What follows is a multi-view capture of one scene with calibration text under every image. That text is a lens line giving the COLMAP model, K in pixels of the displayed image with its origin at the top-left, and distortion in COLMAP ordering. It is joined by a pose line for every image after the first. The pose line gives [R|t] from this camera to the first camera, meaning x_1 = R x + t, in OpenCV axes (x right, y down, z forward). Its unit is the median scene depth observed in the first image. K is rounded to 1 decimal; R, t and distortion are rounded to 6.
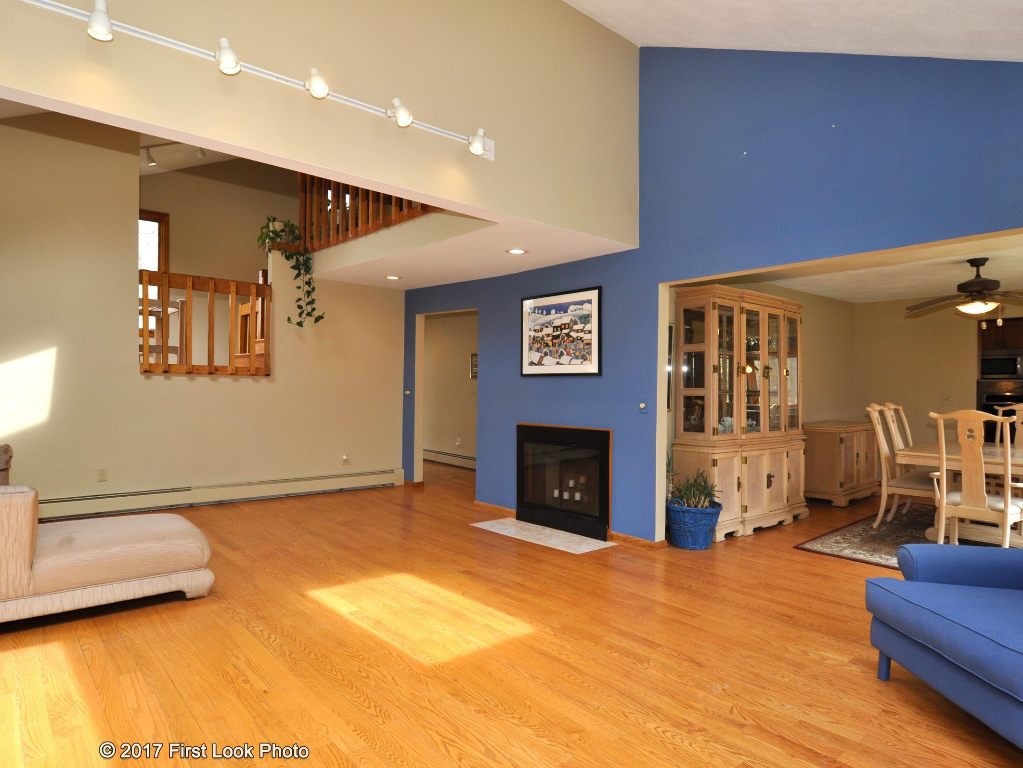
lens RADIAL K [[623.1, 0, 516.1], [0, 623.1, 383.0], [0, 0, 1]] dist [-0.000555, 0.000349]
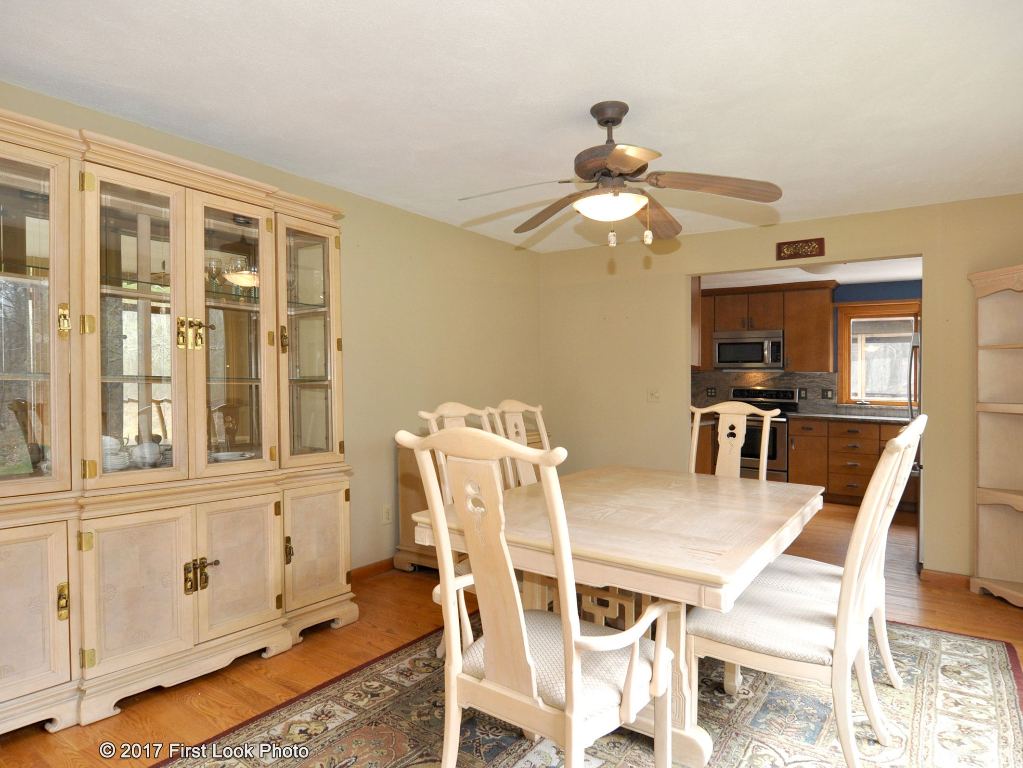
lens RADIAL K [[628.9, 0, 489.9], [0, 628.9, 357.6], [0, 0, 1]] dist [-0.002321, -0.001236]
pose [[0.978454, 0.012906, 0.206061, 0.536094], [-0.006072, 0.999411, -0.033765, 0.014678], [-0.206375, 0.031787, 0.977956, 0.525196]]
